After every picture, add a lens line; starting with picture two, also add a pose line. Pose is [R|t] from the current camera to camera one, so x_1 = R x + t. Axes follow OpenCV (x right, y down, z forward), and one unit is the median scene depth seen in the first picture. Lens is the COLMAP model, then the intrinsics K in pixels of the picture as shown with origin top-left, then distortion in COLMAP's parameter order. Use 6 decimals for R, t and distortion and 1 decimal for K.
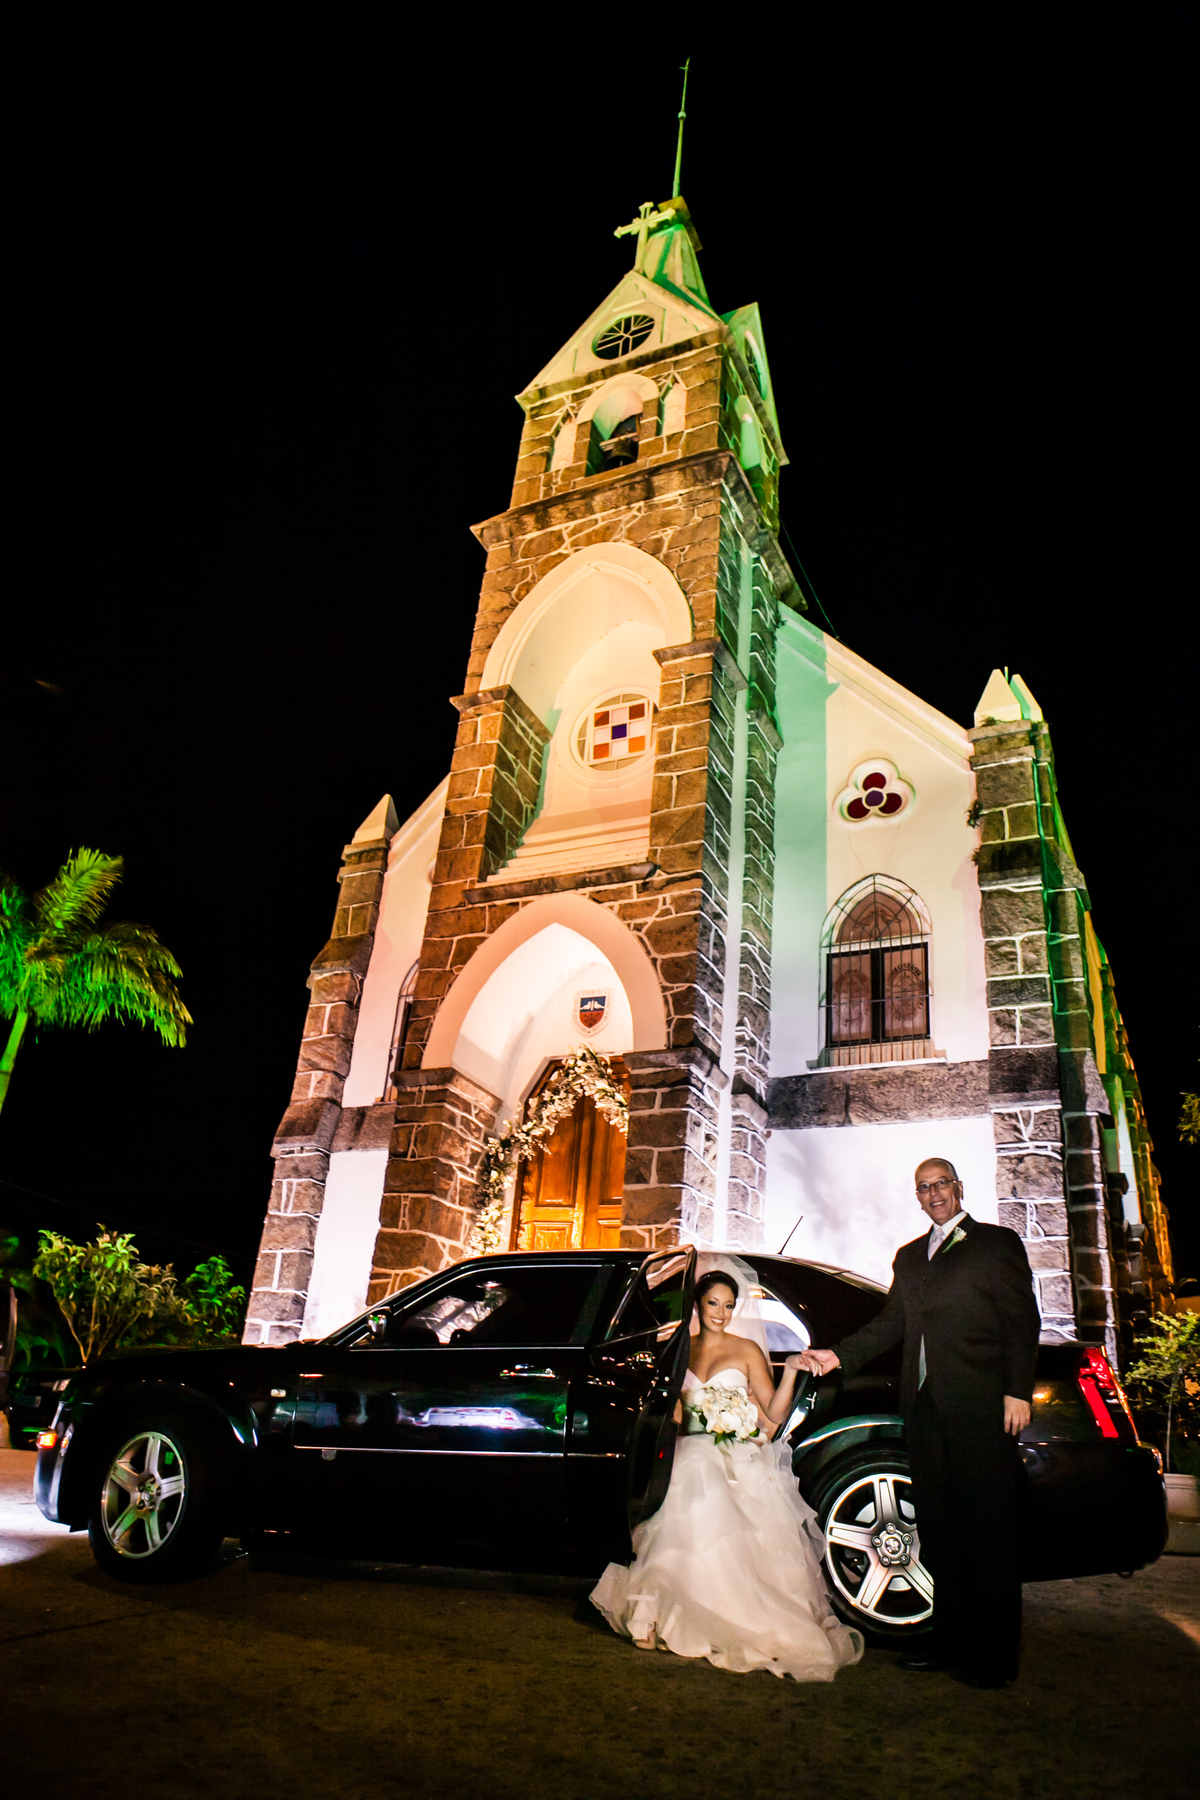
lens RADIAL K [[1234.7, 0, 600.0], [0, 1234.7, 900.0], [0, 0, 1]] dist [-0.111140, 0.081082]
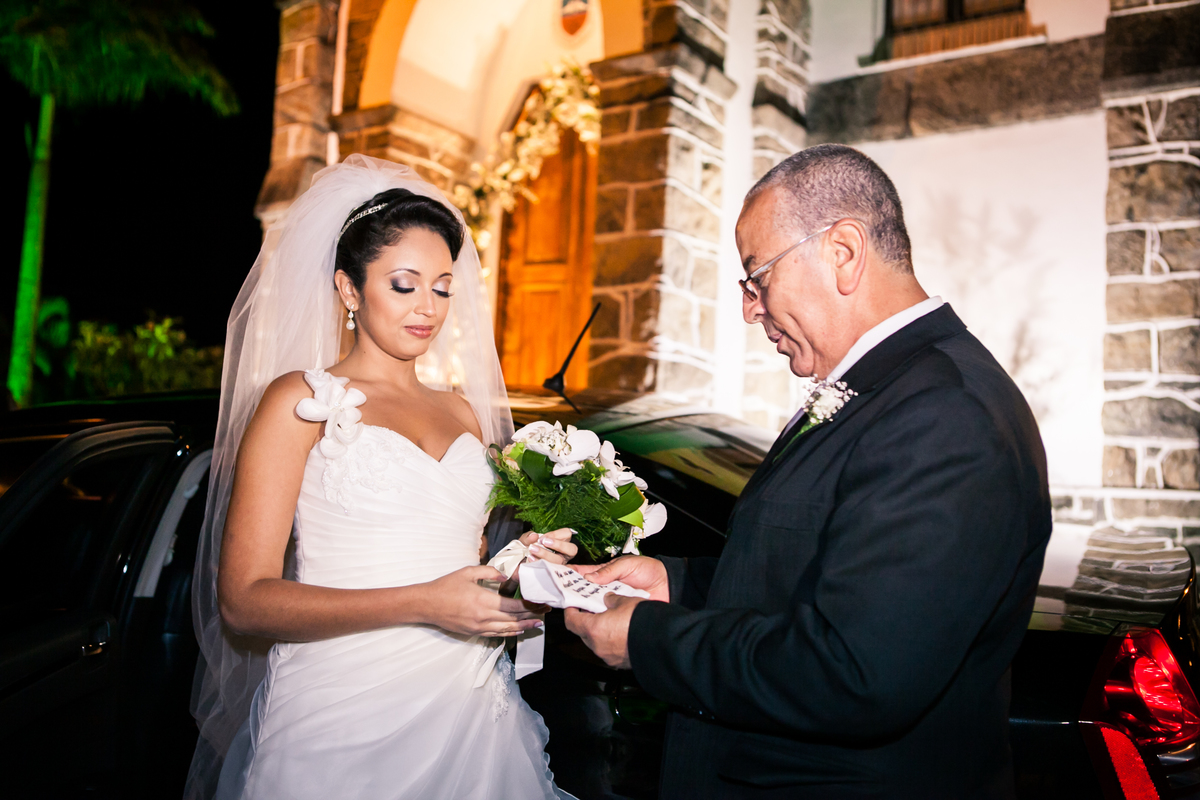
lens RADIAL K [[1185.6, 0, 600.0], [0, 1185.6, 400.0], [0, 0, 1]] dist [-0.072051, 0.108651]
pose [[0.988634, -0.047411, -0.142674, 0.107388], [0.096126, 0.928998, 0.357383, 0.054456], [0.115600, -0.367035, 0.922996, 0.240443]]
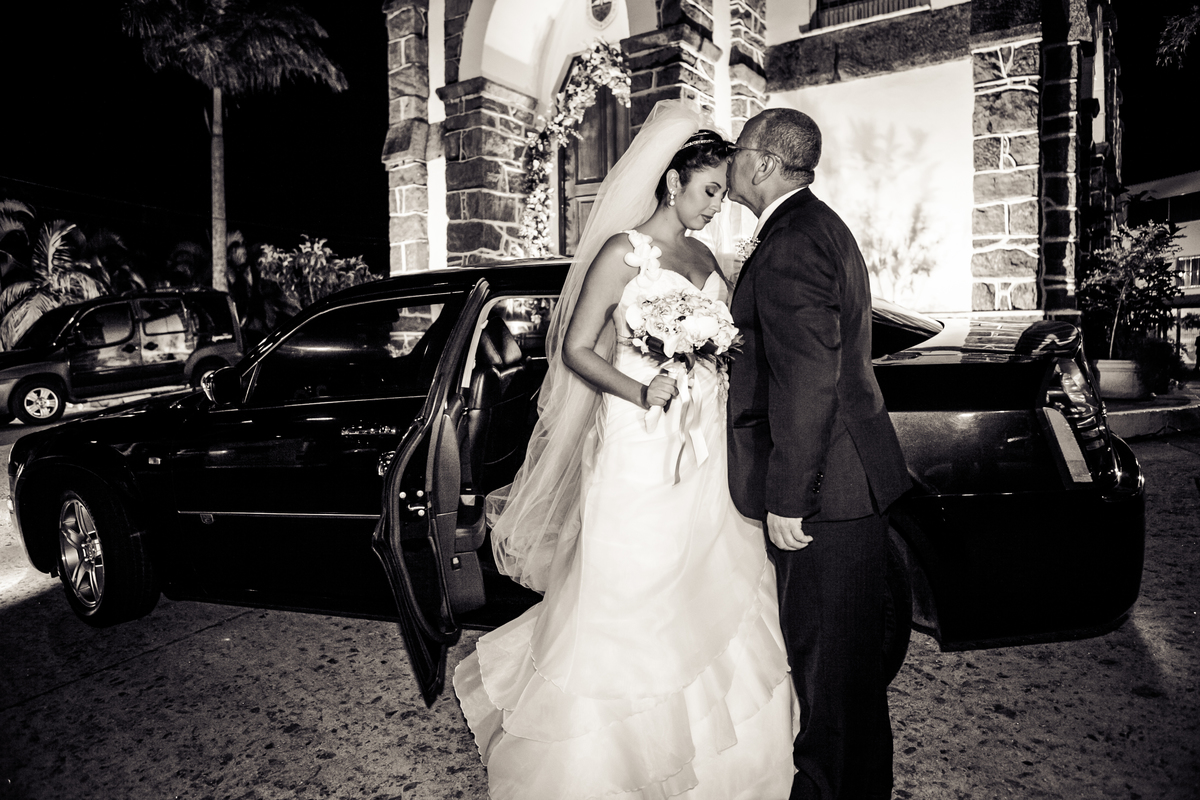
lens RADIAL K [[823.1, 0, 600.0], [0, 823.1, 400.0], [0, 0, 1]] dist [-0.111140, 0.081082]
pose [[0.984680, -0.084856, -0.152330, 0.075503], [0.149566, 0.860110, 0.487690, 0.042993], [0.089637, -0.503002, 0.859625, 0.202806]]
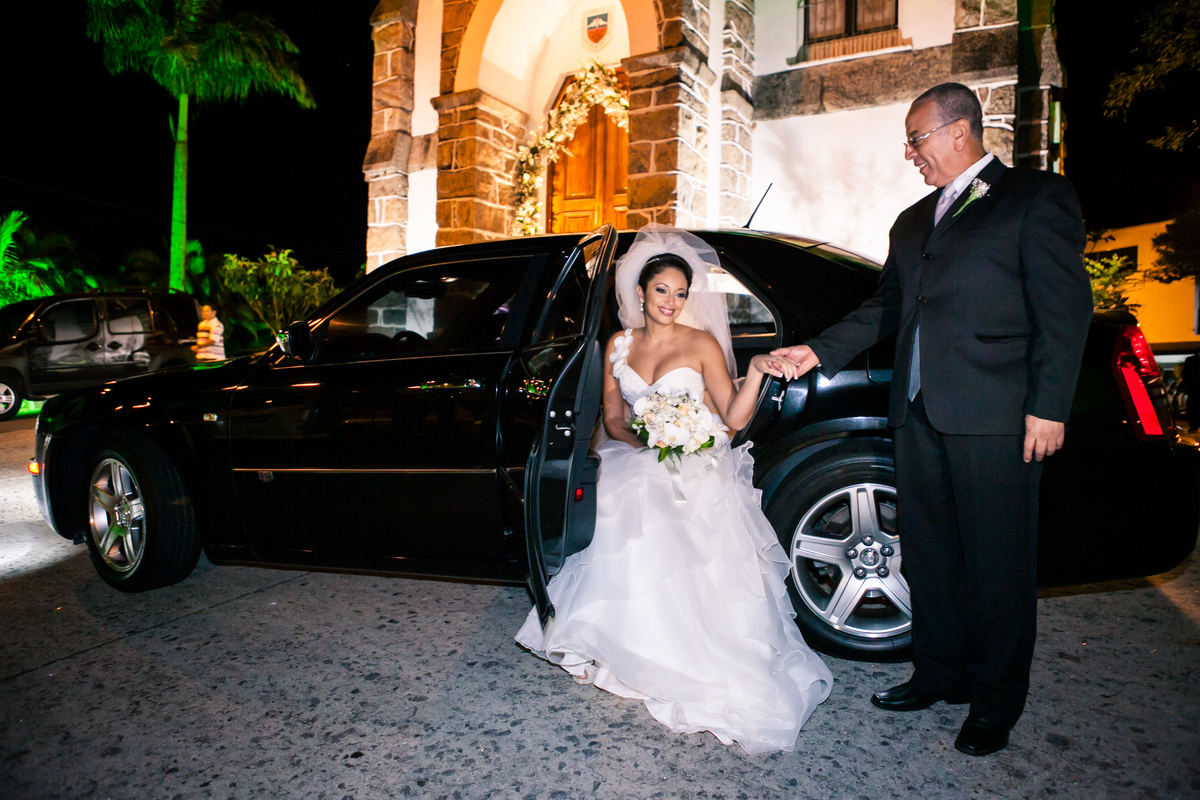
lens RADIAL K [[823.1, 0, 600.0], [0, 823.1, 400.0], [0, 0, 1]] dist [-0.111140, 0.081082]
pose [[0.995217, -0.058265, -0.078414, 0.036013], [0.087962, 0.883648, 0.459814, 0.053104], [0.042499, -0.464512, 0.884546, 0.183794]]
